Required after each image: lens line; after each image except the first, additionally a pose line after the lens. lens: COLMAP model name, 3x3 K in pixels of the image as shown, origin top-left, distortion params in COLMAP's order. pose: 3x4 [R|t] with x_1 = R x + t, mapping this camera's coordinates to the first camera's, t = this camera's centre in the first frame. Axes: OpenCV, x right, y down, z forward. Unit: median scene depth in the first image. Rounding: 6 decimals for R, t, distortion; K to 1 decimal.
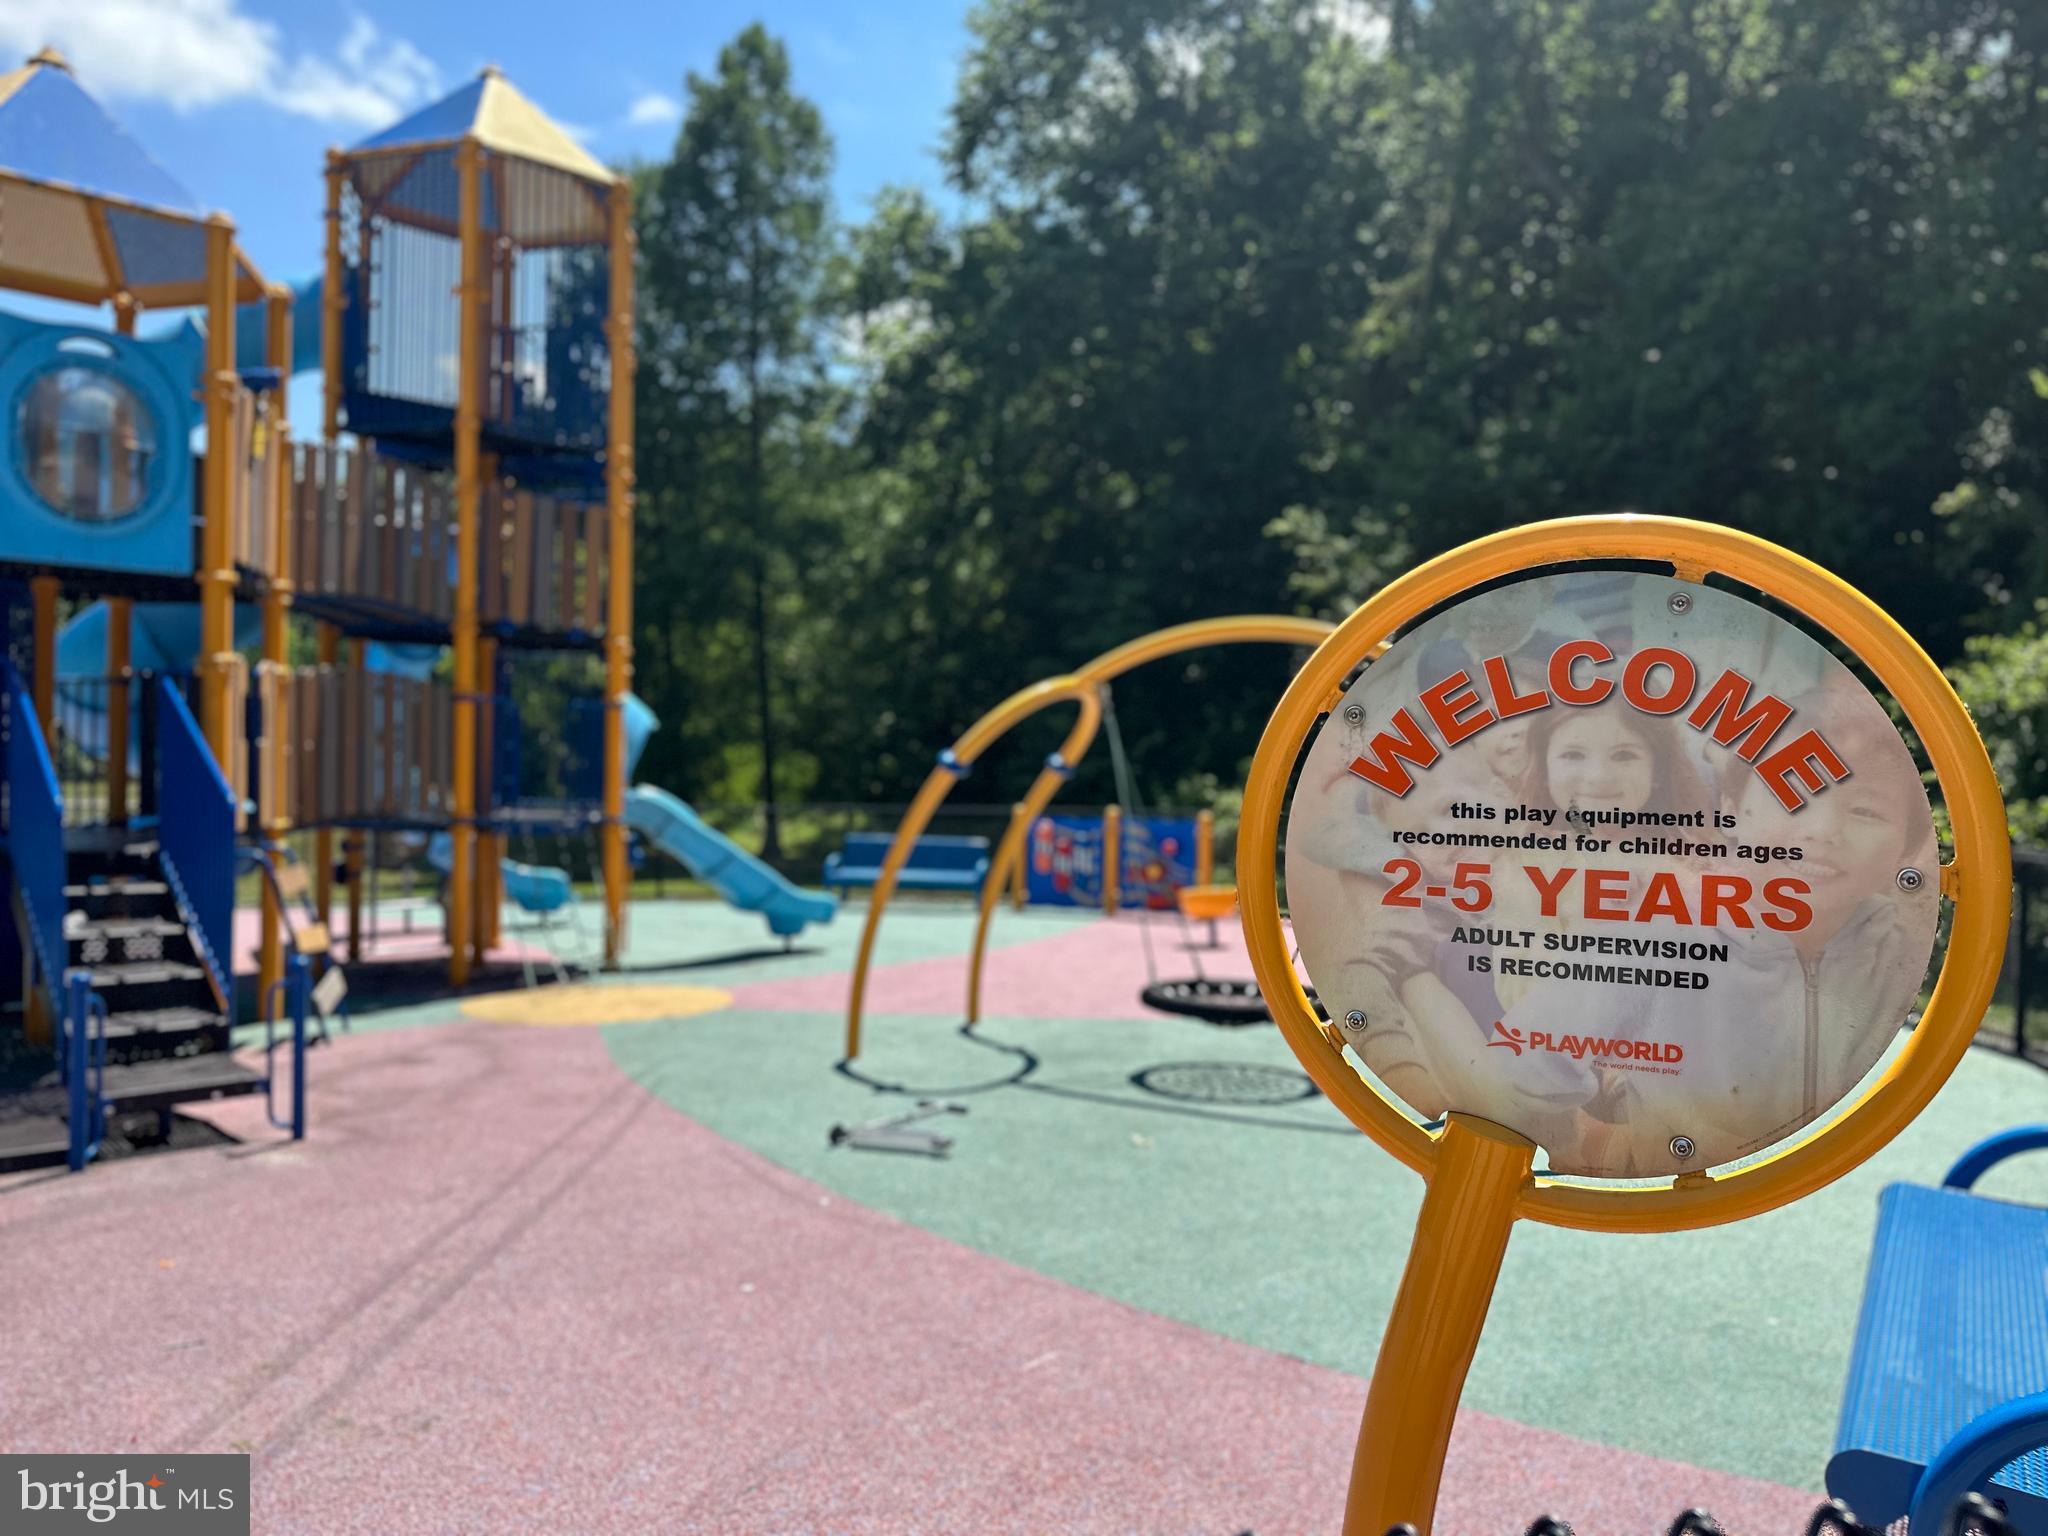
lens RADIAL K [[1452.9, 0, 1024.0], [0, 1452.9, 768.0], [0, 0, 1]] dist [0.034962, -0.038326]
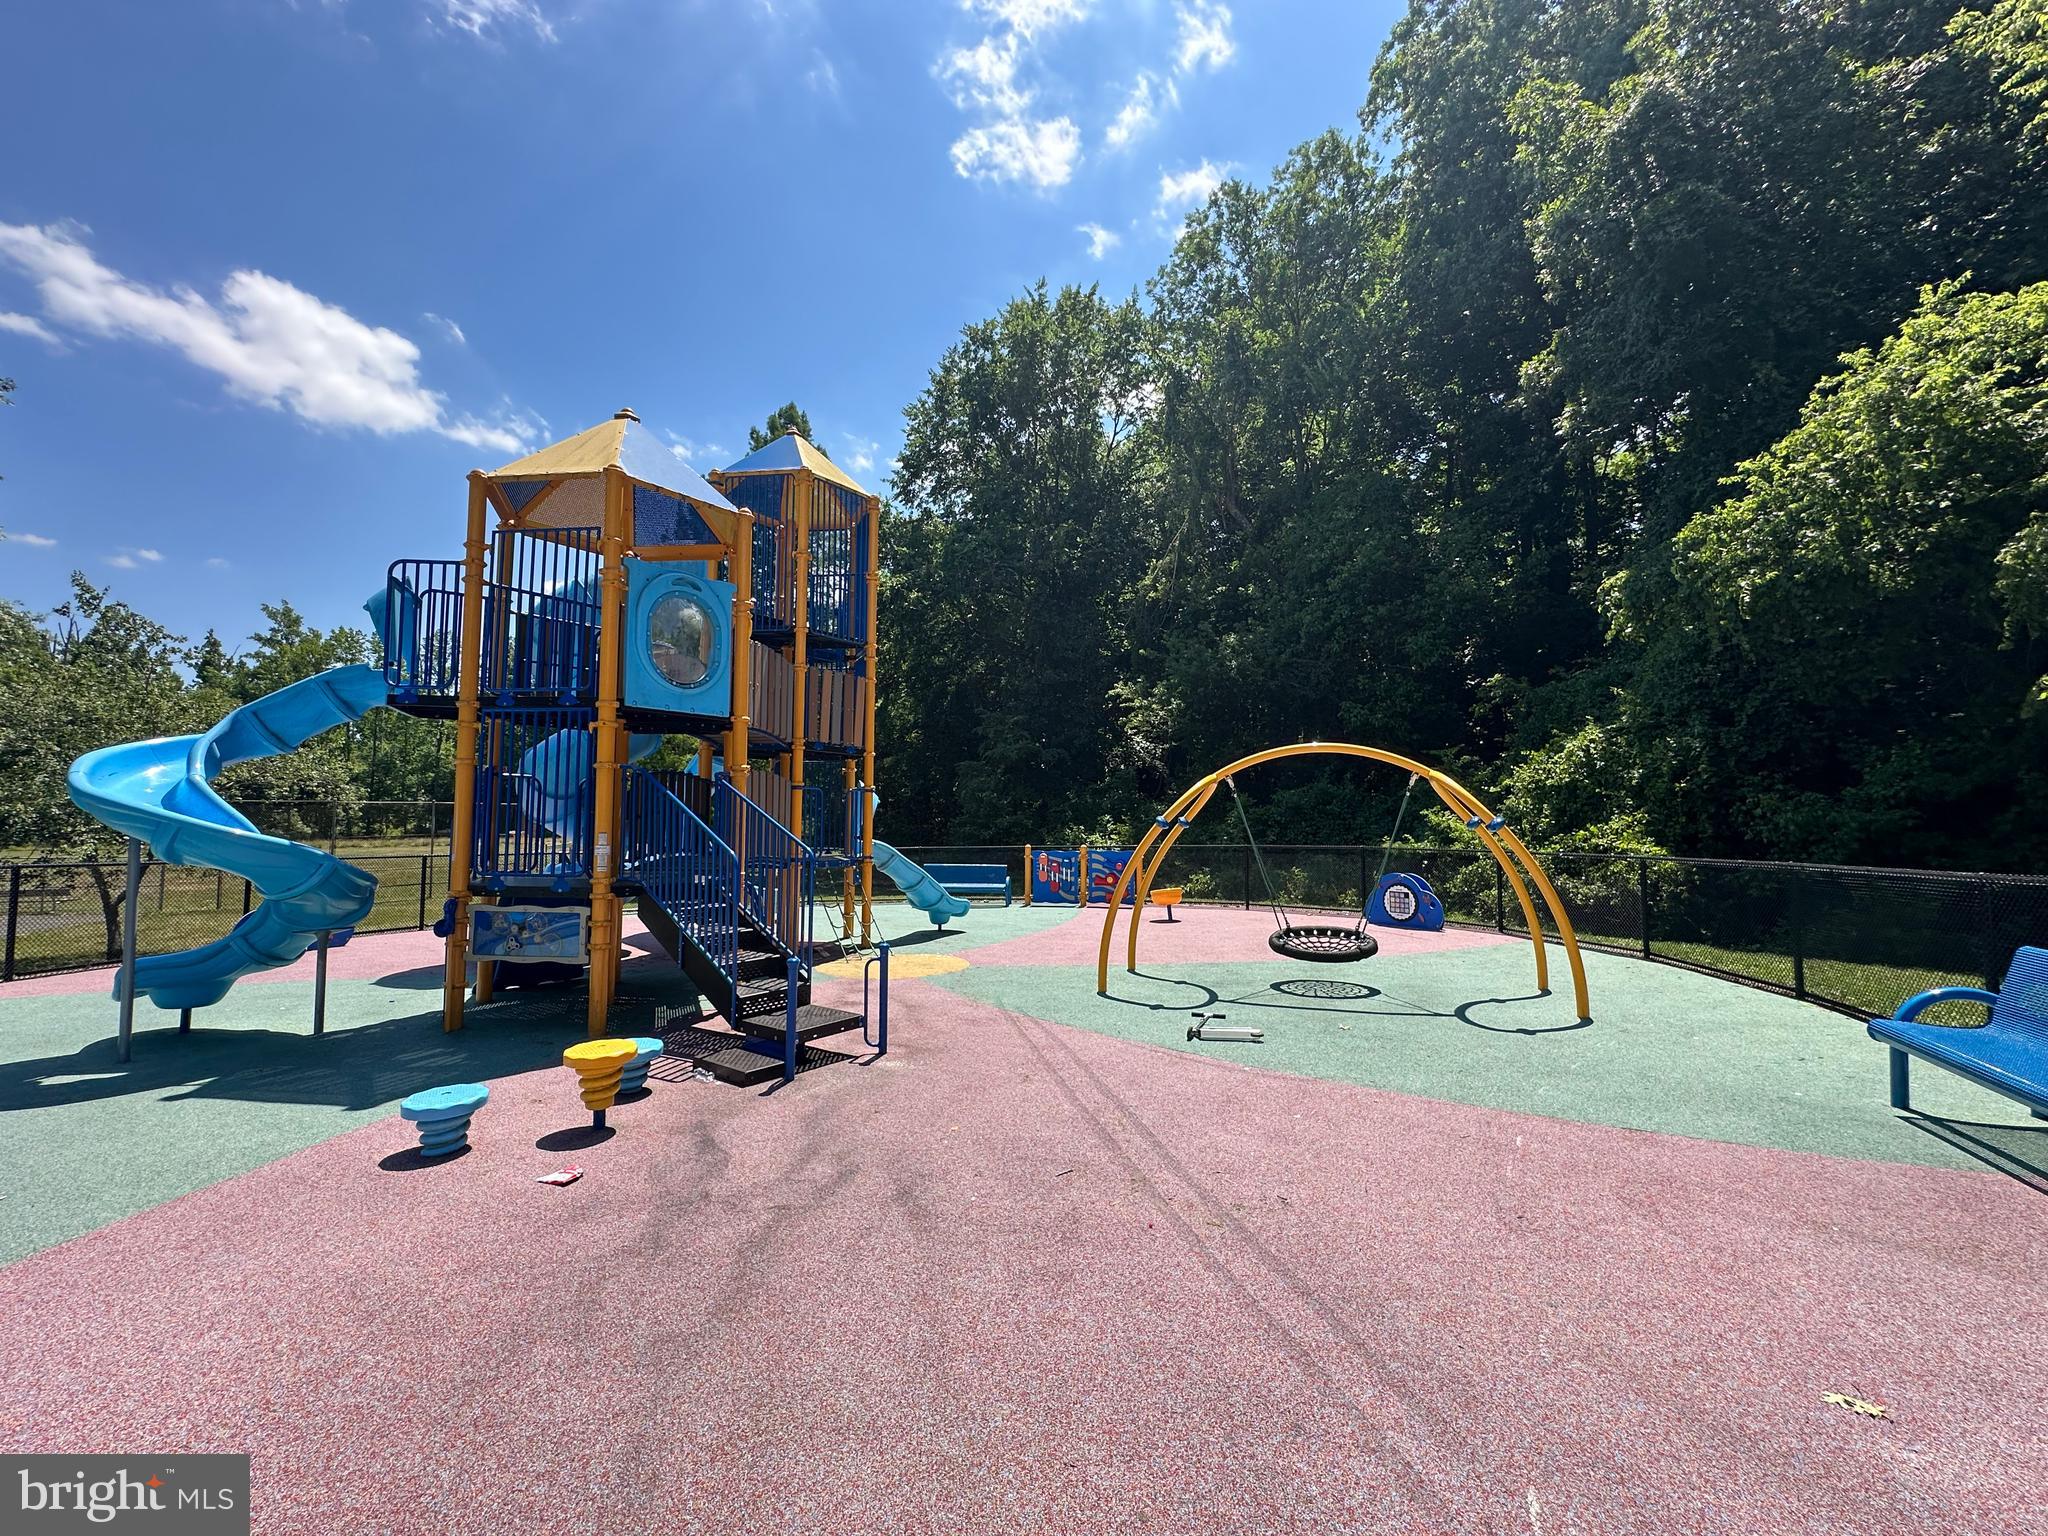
lens RADIAL K [[824.5, 0, 1022.2], [0, 824.5, 764.5], [0, 0, 1]] dist [0.002445, 0.000331]
pose [[0.986930, -0.007604, 0.160969, -0.176129], [0.018888, 0.997460, -0.068683, -0.003070], [-0.160038, 0.070826, 0.984567, 0.006924]]
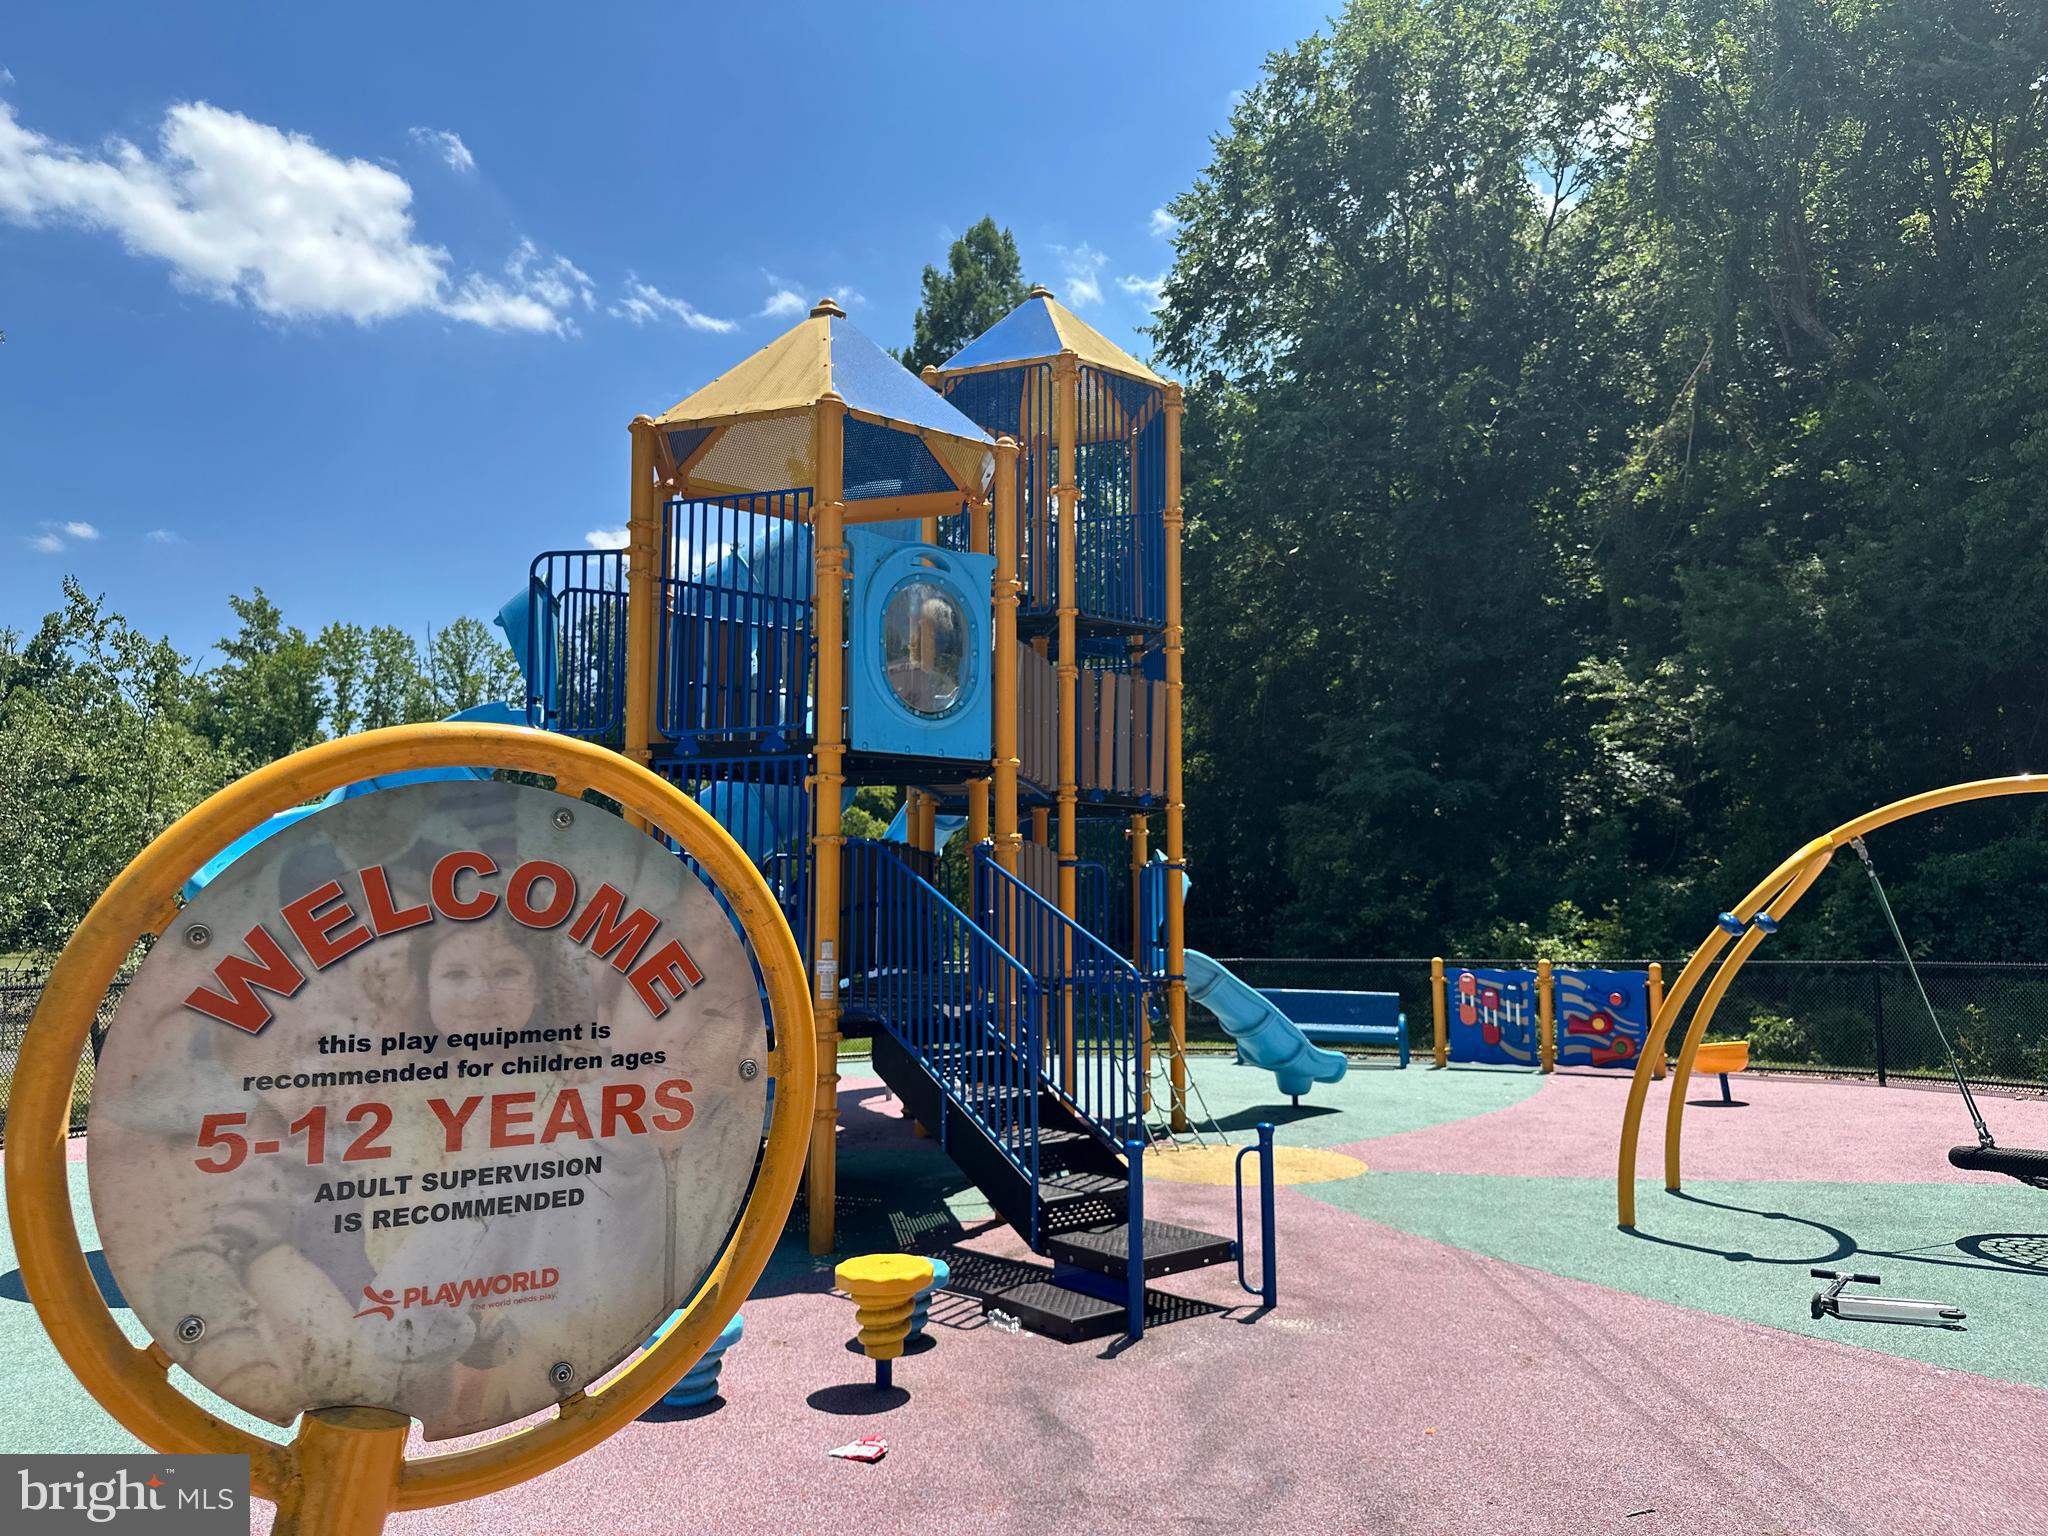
lens RADIAL K [[1450.7, 0, 1029.9], [0, 1450.7, 739.2], [0, 0, 1]] dist [0.087222, -0.121911]
pose [[0.996646, -0.032259, -0.075201, -0.207148], [0.022913, 0.992268, -0.121979, -0.007132], [0.078554, 0.119847, 0.989680, -0.030310]]
